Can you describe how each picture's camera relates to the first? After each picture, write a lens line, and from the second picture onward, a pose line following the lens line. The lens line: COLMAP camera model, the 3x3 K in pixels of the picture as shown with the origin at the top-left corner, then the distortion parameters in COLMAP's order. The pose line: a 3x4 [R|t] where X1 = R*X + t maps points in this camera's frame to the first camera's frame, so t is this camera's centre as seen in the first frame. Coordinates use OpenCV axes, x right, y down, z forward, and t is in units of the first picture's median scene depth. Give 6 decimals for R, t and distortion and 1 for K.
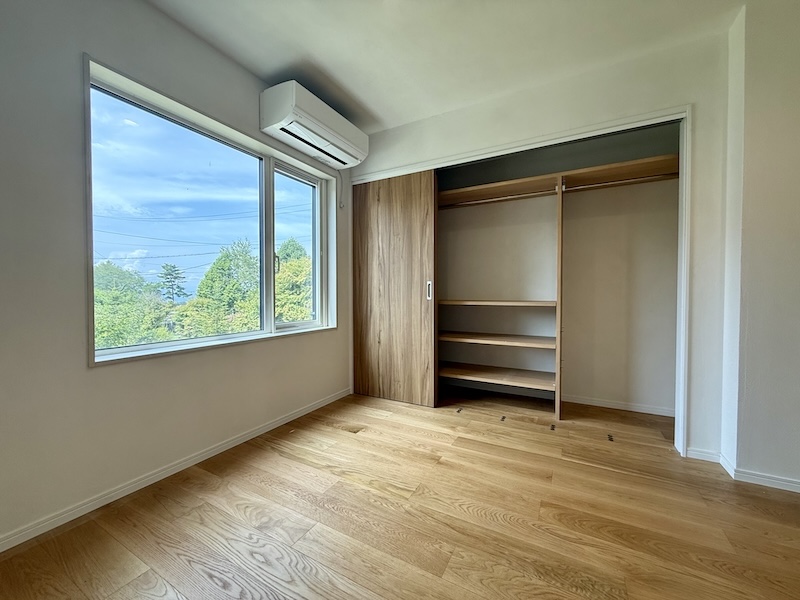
lens RADIAL K [[319.9, 0, 398.3], [0, 319.9, 298.8], [0, 0, 1]] dist [0.000118, 0.000426]
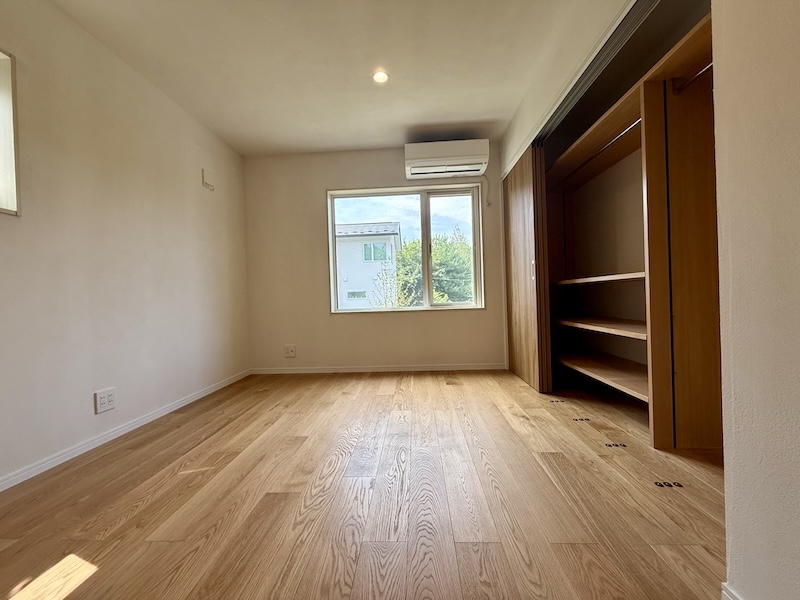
lens RADIAL K [[319.9, 0, 398.3], [0, 319.9, 298.8], [0, 0, 1]] dist [0.000118, 0.000426]
pose [[0.435230, -0.007236, -0.900290, 0.867190], [0.015656, 0.999877, -0.000468, 0.059940], [0.900183, -0.013892, 0.435289, 0.230889]]
